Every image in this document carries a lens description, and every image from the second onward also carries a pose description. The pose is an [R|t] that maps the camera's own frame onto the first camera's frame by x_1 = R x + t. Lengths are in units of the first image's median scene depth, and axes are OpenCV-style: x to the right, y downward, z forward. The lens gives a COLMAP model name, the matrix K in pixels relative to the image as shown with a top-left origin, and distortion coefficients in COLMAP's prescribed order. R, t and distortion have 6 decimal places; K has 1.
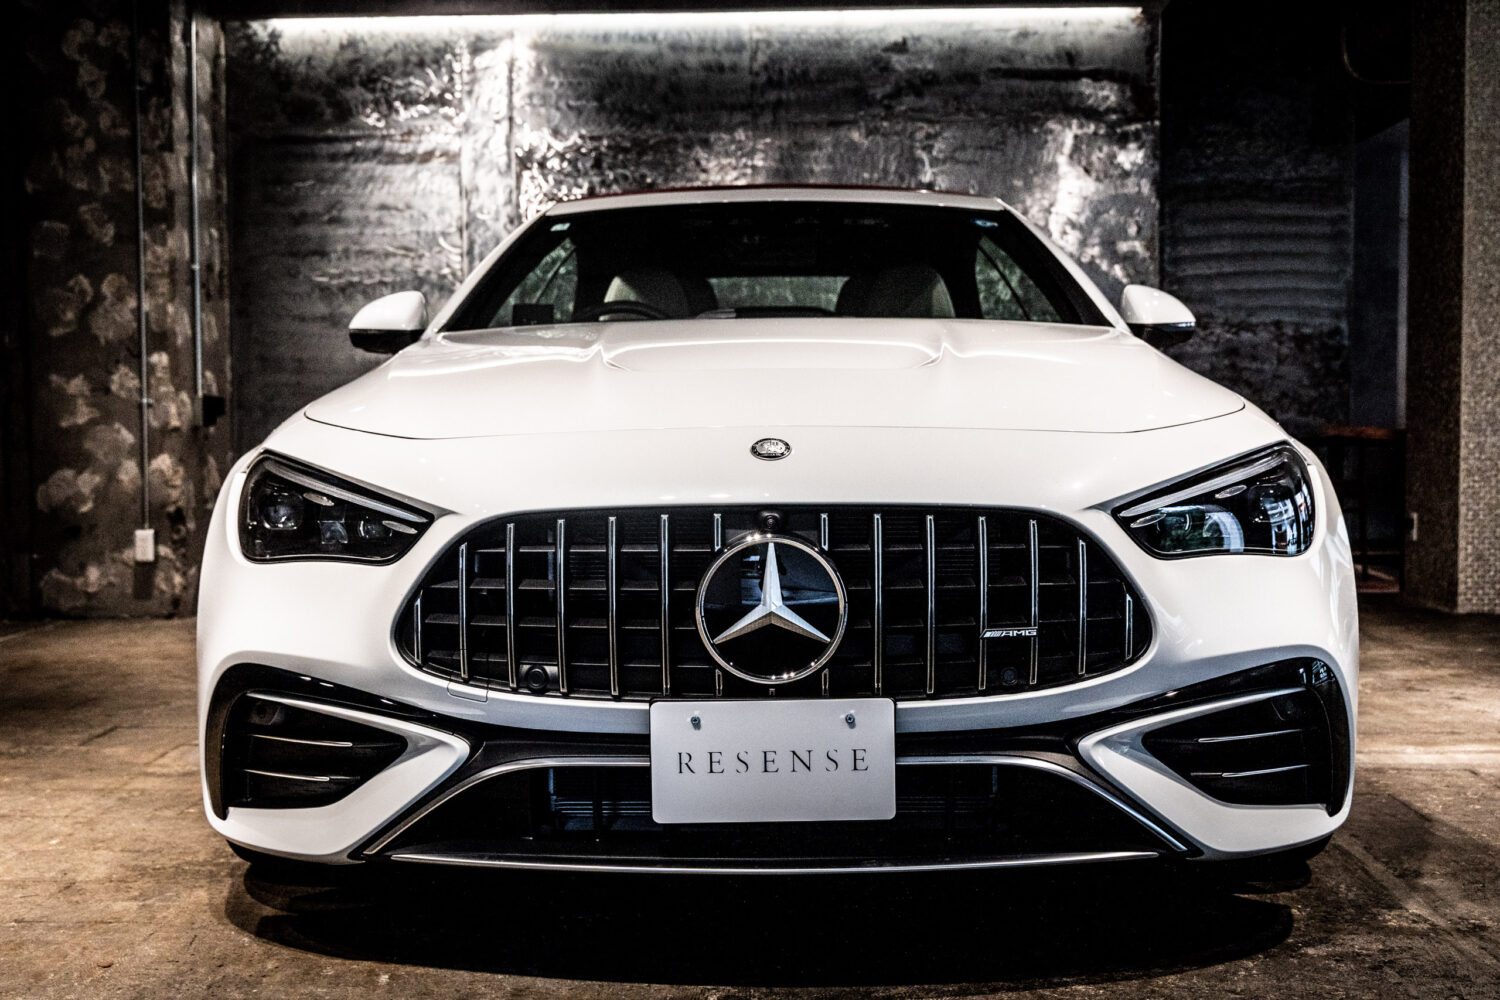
lens RADIAL K [[1758.0, 0, 807.1], [0, 1758.0, 480.4], [0, 0, 1]] dist [-0.014583, 0.000000]
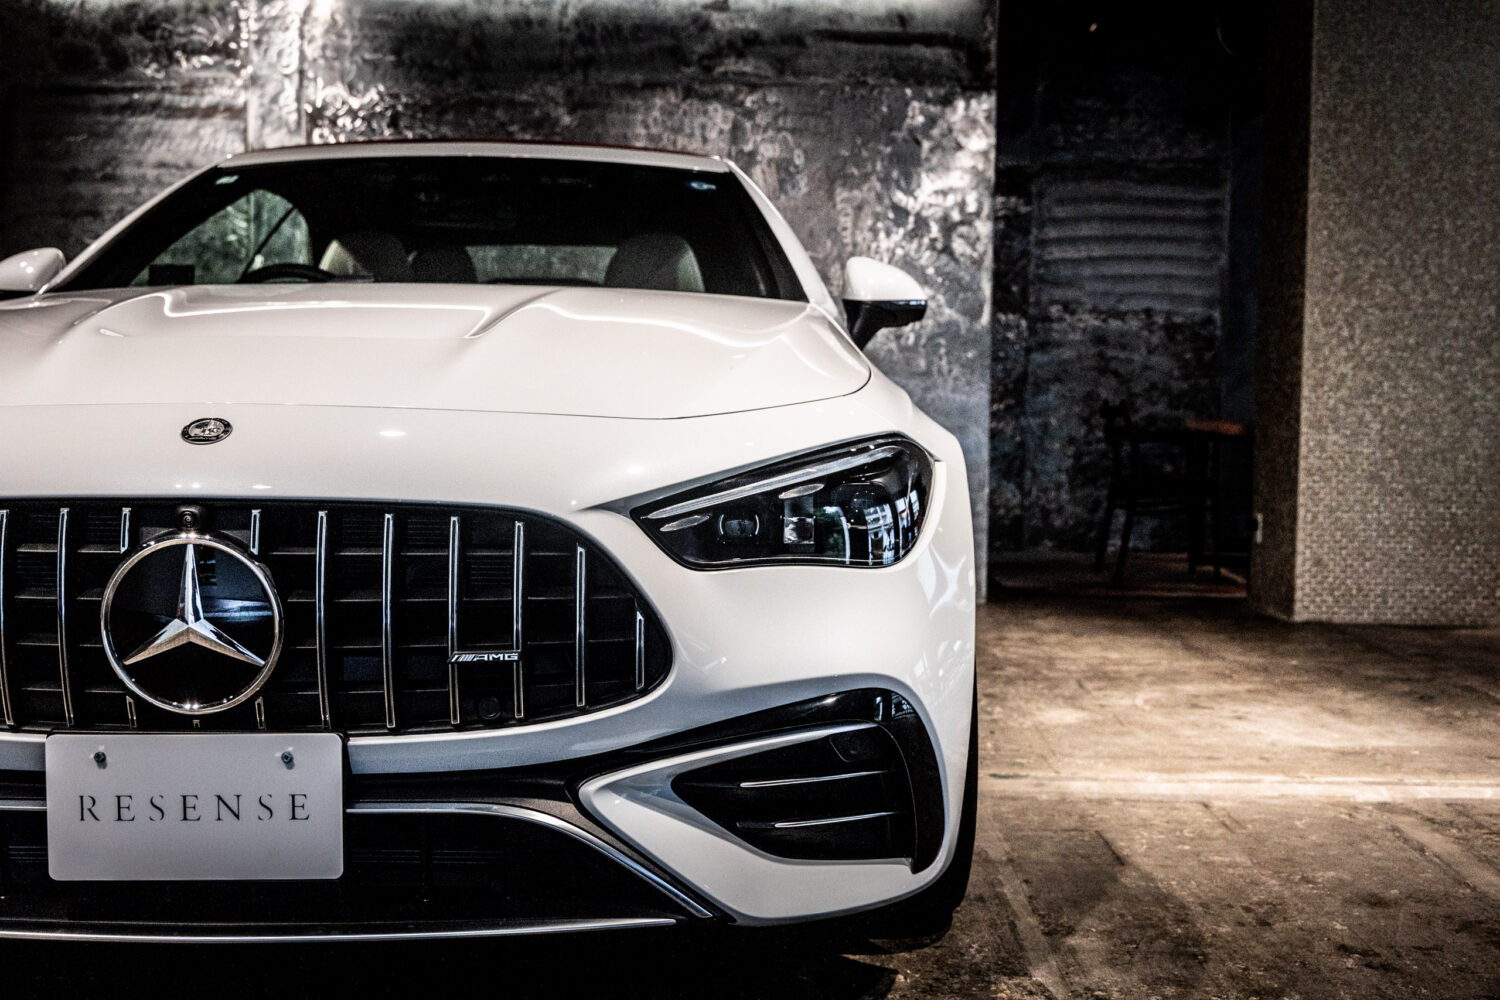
lens RADIAL K [[1796.8, 0, 803.3], [0, 1796.8, 503.8], [0, 0, 1]] dist [-0.009418, 0.000000]
pose [[0.999549, 0.017768, 0.024211, 0.077579], [-0.018263, 0.999626, 0.020378, -0.002258], [-0.023840, -0.020811, 0.999499, 0.041416]]
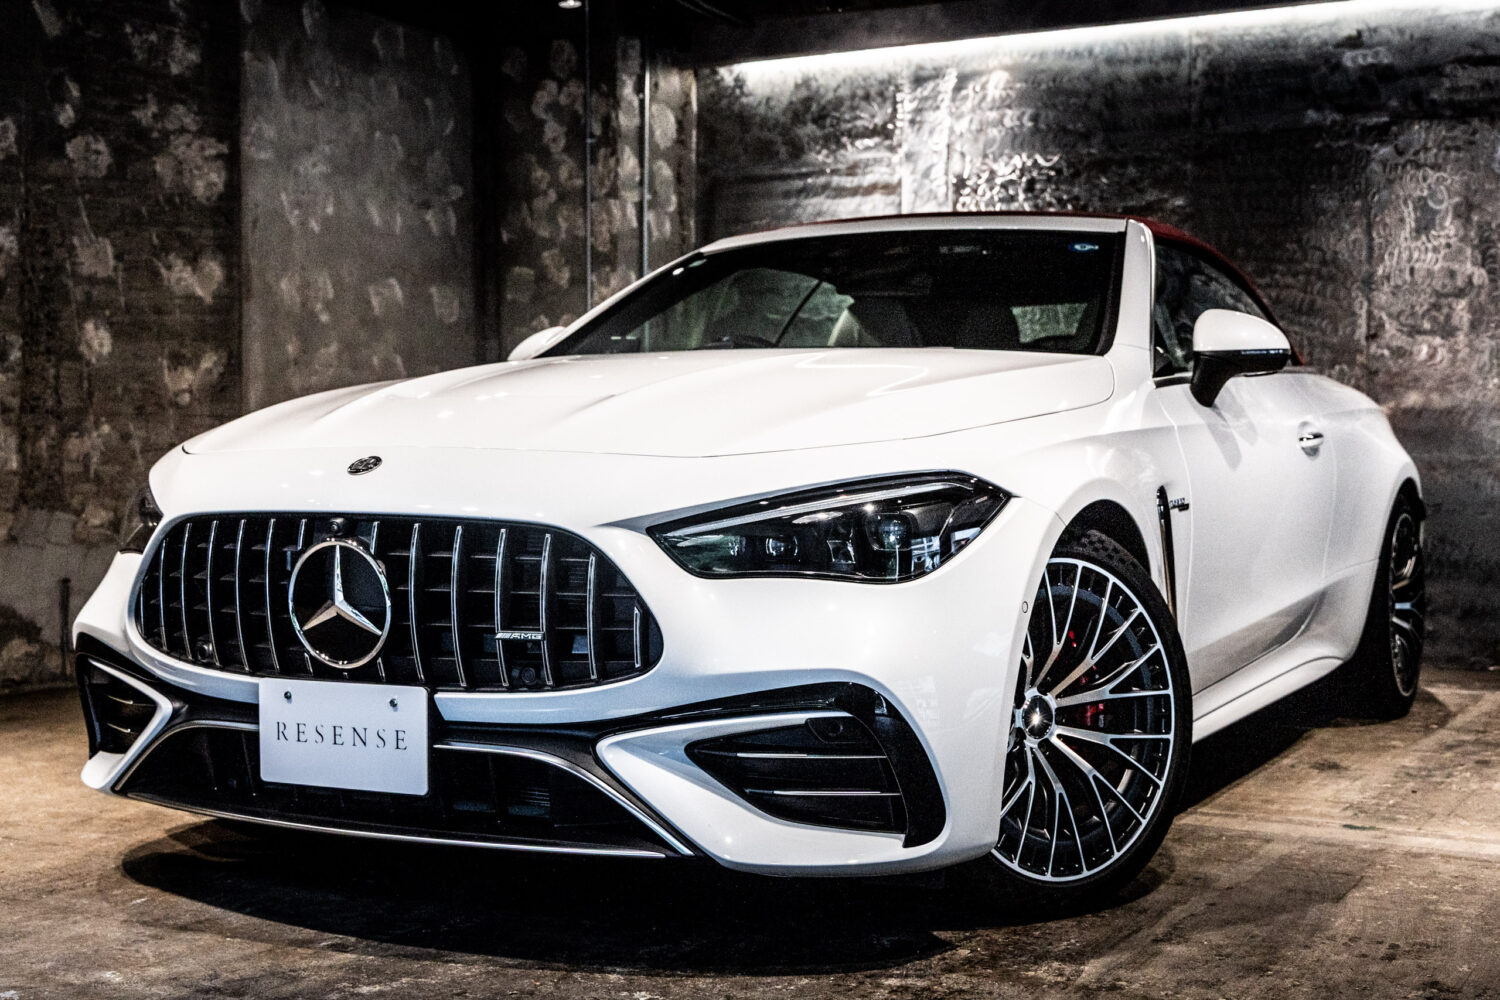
lens RADIAL K [[2002.4, 0, 809.7], [0, 2002.4, 451.8], [0, 0, 1]] dist [-0.017449, 0.000000]
pose [[0.892660, 0.009160, -0.450637, 0.265132], [-0.026646, 0.999117, -0.032473, 0.001670], [0.449942, 0.040995, 0.892116, -0.019748]]
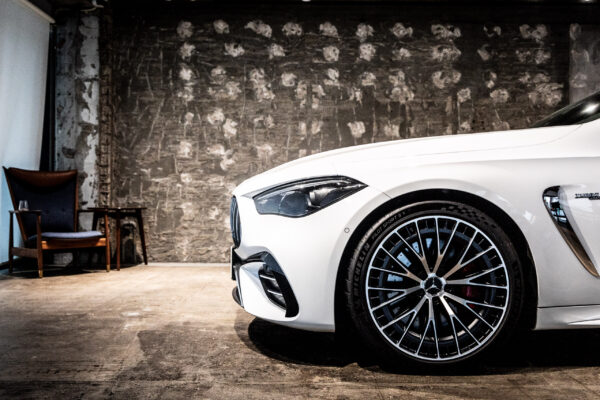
lens RADIAL K [[639.0, 0, 311.0], [0, 639.0, 190.1], [0, 0, 1]] dist [-0.004388, 0.000000]
pose [[0.006378, -0.011606, -0.999912, 0.451380], [-0.050327, 0.998662, -0.011912, 0.002494], [0.998712, 0.050399, 0.005786, 0.365730]]
